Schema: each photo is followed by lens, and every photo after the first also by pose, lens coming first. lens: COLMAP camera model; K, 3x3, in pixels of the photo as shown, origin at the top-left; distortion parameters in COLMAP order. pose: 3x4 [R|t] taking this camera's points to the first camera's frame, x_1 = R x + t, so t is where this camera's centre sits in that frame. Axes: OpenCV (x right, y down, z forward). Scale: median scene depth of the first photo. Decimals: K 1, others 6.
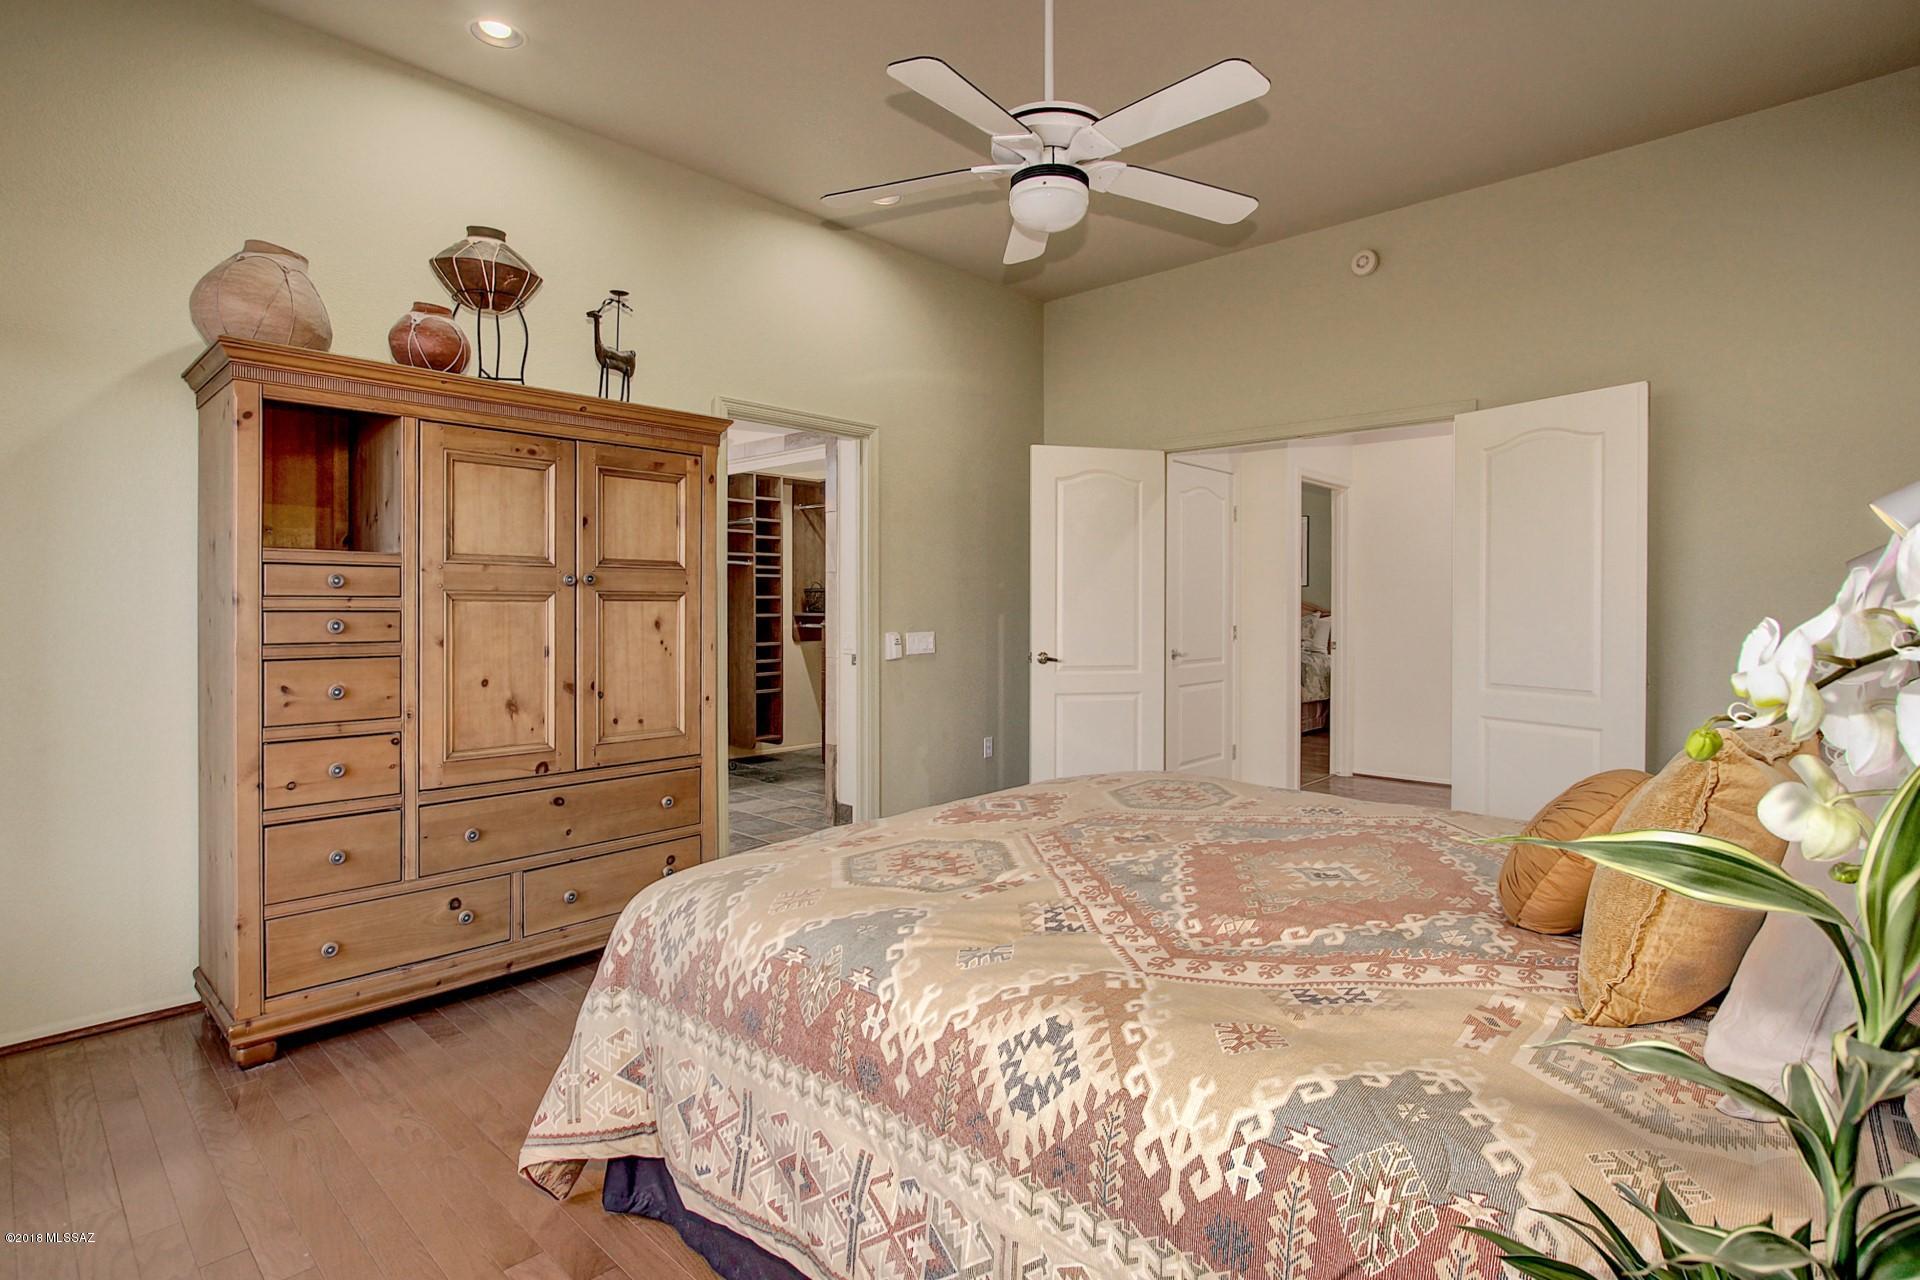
lens RADIAL K [[922.2, 0, 968.0], [0, 922.2, 634.8], [0, 0, 1]] dist [-0.029132, 0.001643]
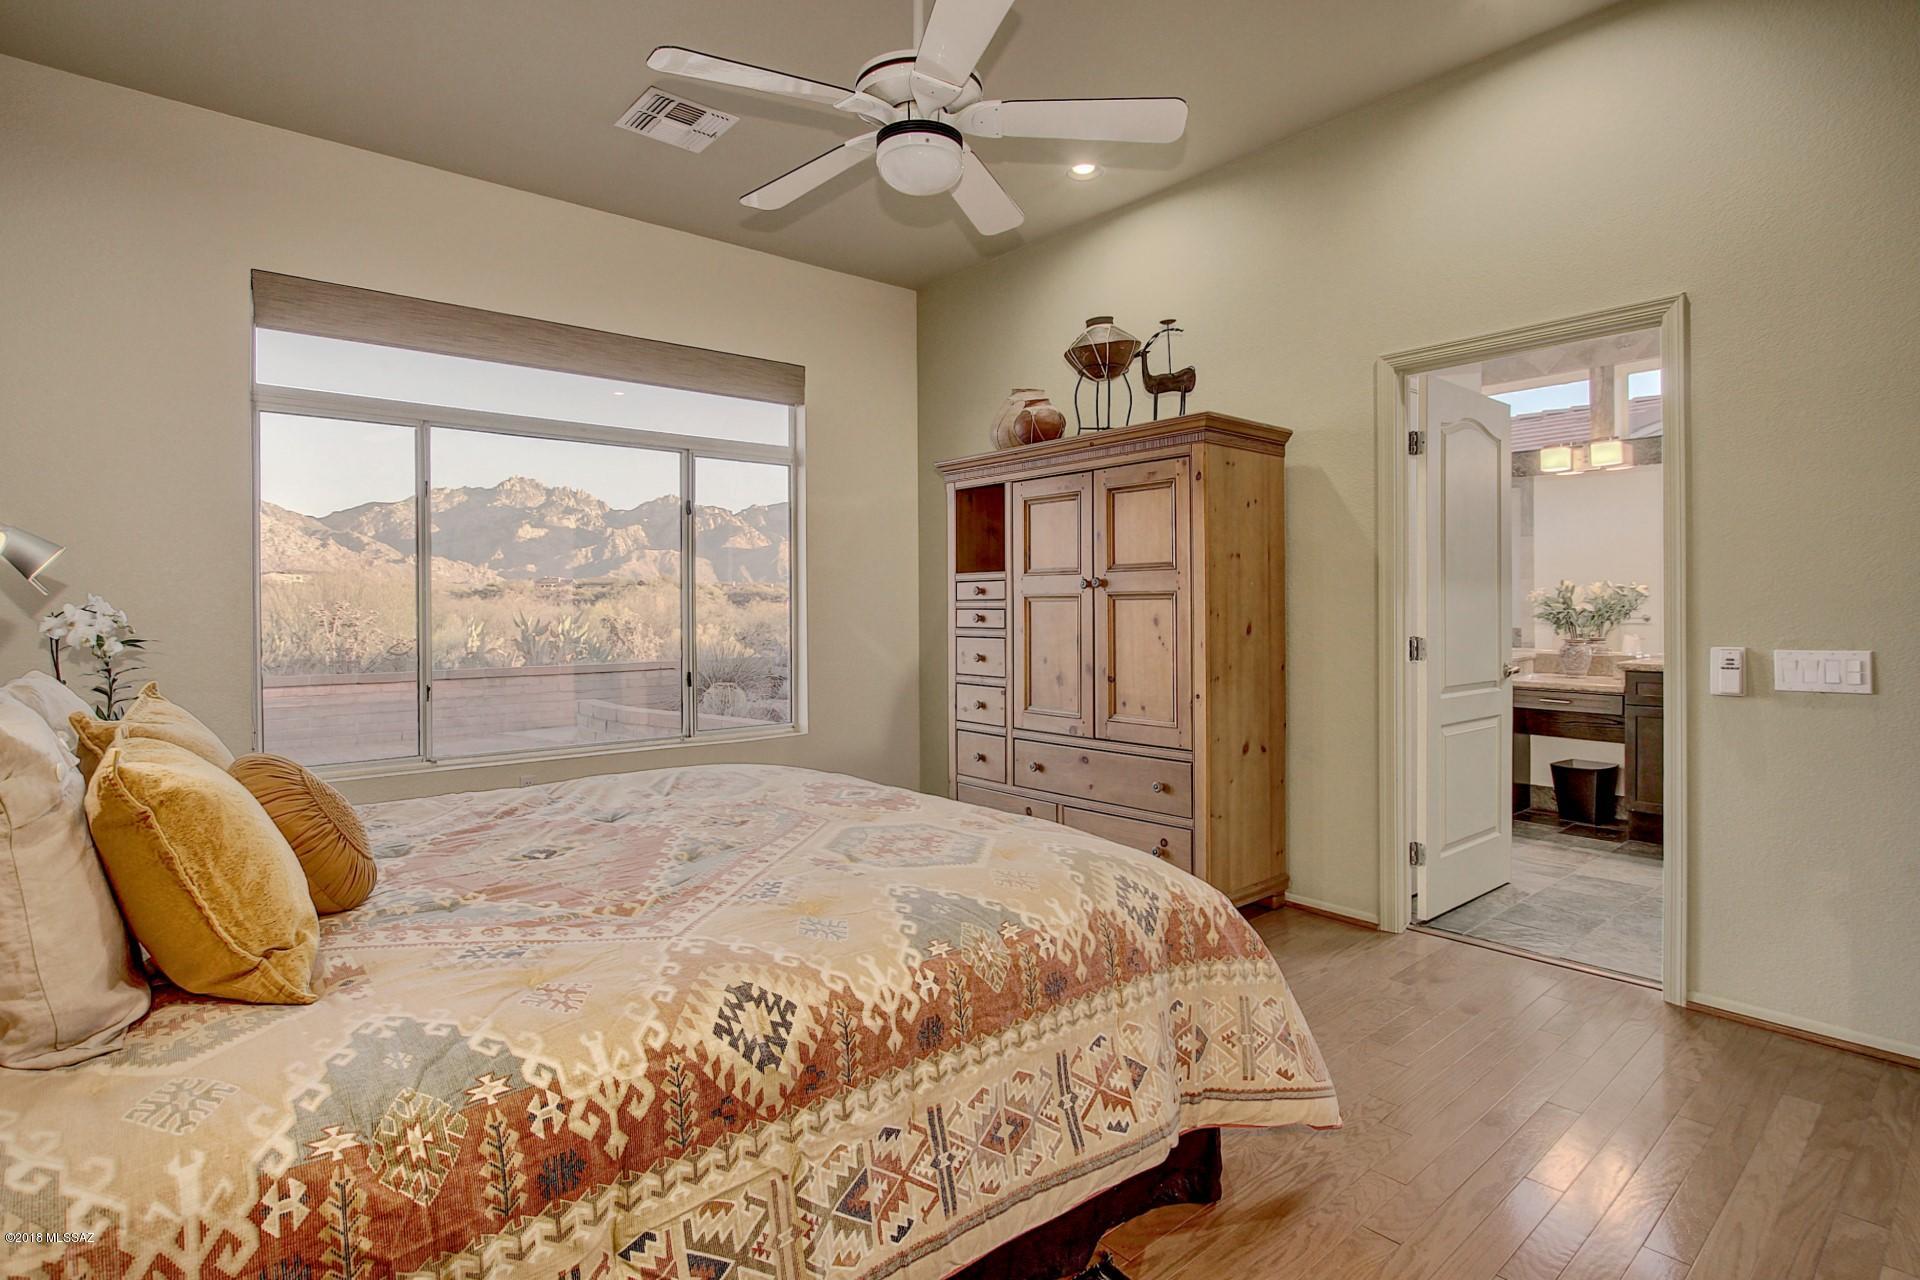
lens RADIAL K [[948.4, 0, 948.8], [0, 948.4, 628.0], [0, 0, 1]] dist [-0.001149, -0.000295]
pose [[-0.117999, 0.019618, -0.992820, 0.849268], [-0.025943, 0.999403, 0.022831, -0.023651], [0.992675, 0.028451, -0.117420, 0.939052]]
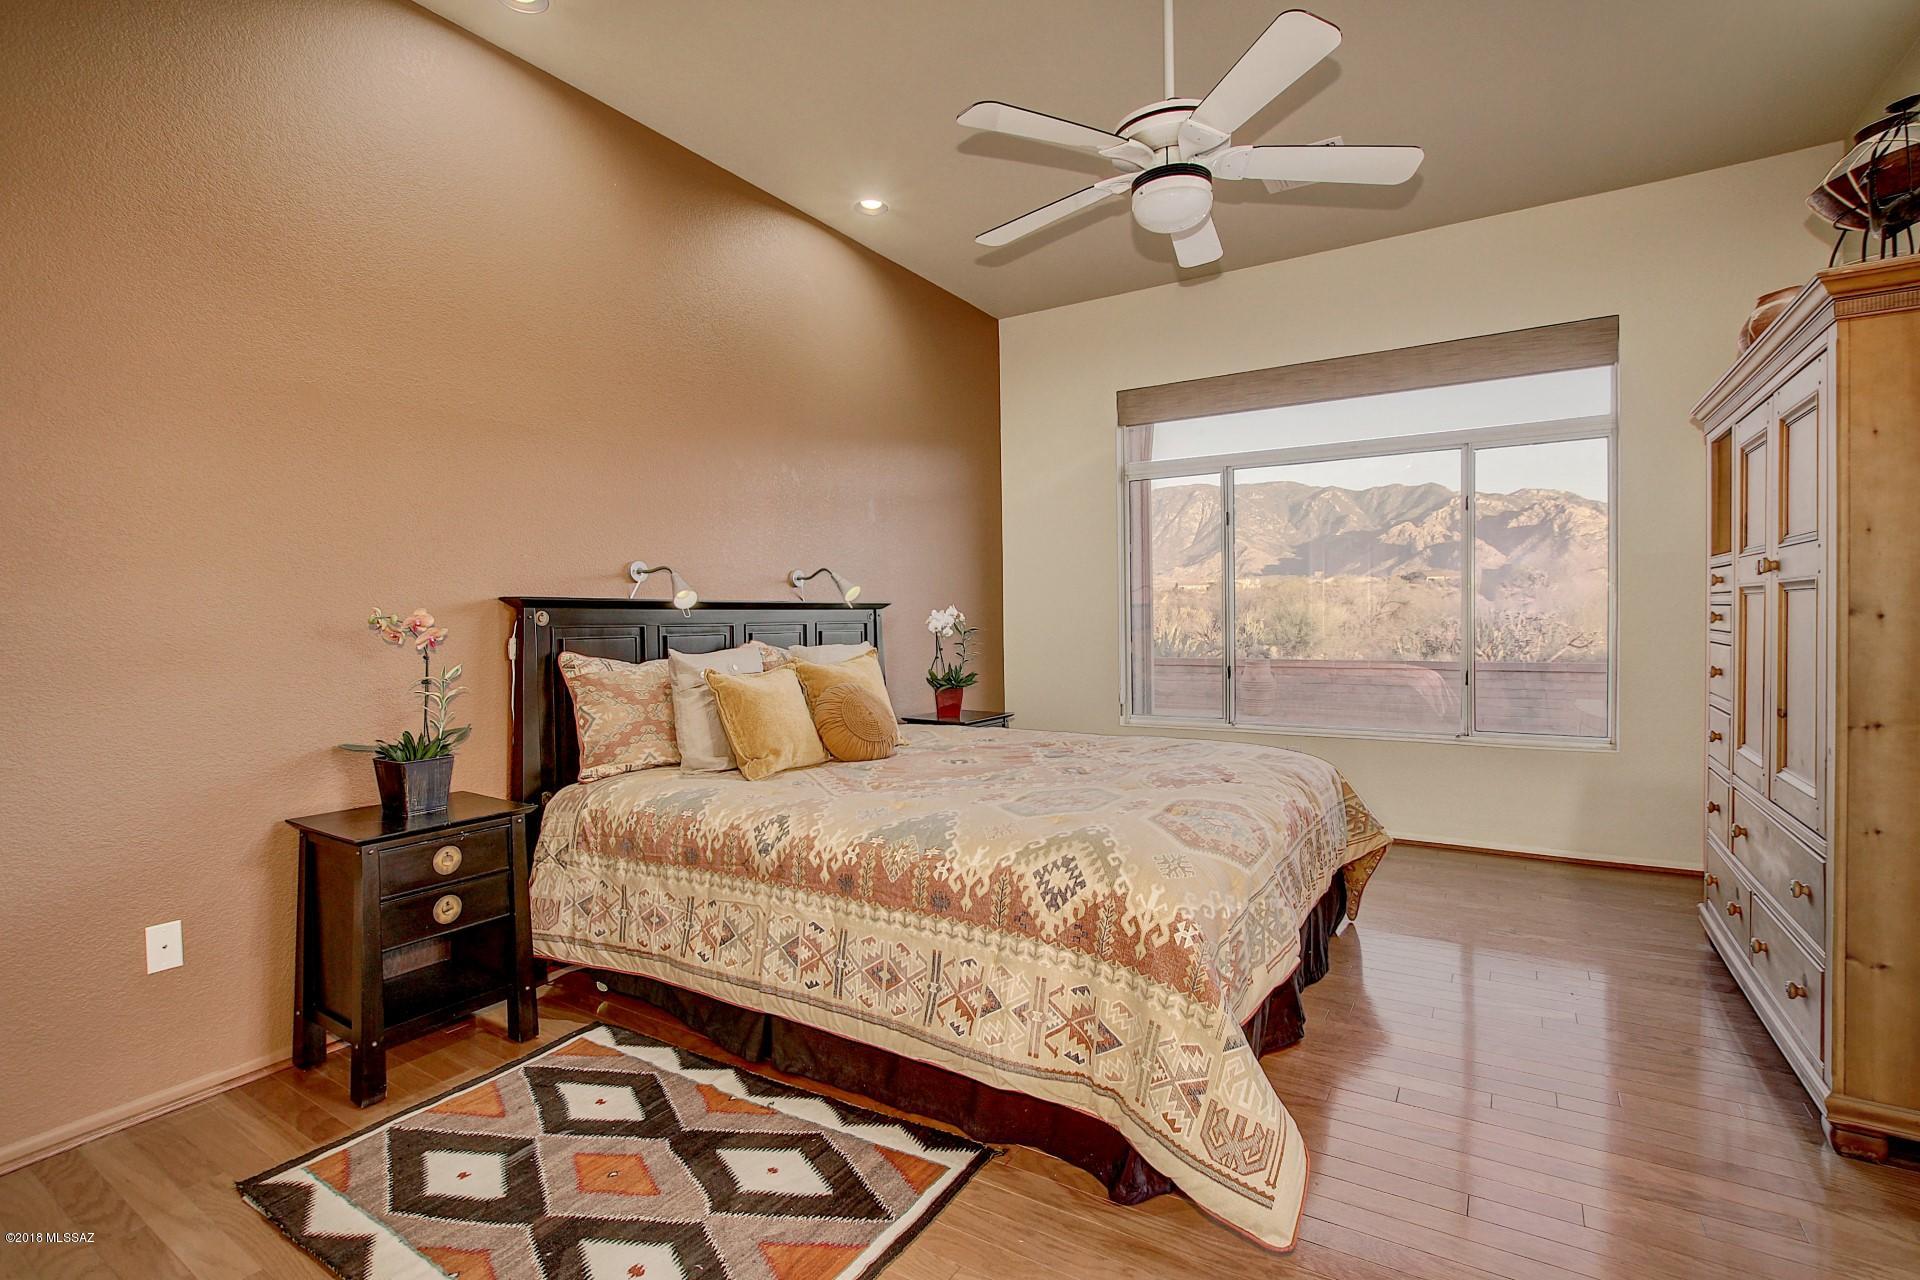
lens RADIAL K [[896.4, 0, 962.2], [0, 896.4, 637.2], [0, 0, 1]] dist [-0.026352, 0.001303]
pose [[-0.980440, 0.018107, -0.195983, 0.421477], [0.007222, 0.998398, 0.056112, -0.044990], [0.196685, 0.053599, -0.979001, 1.592738]]
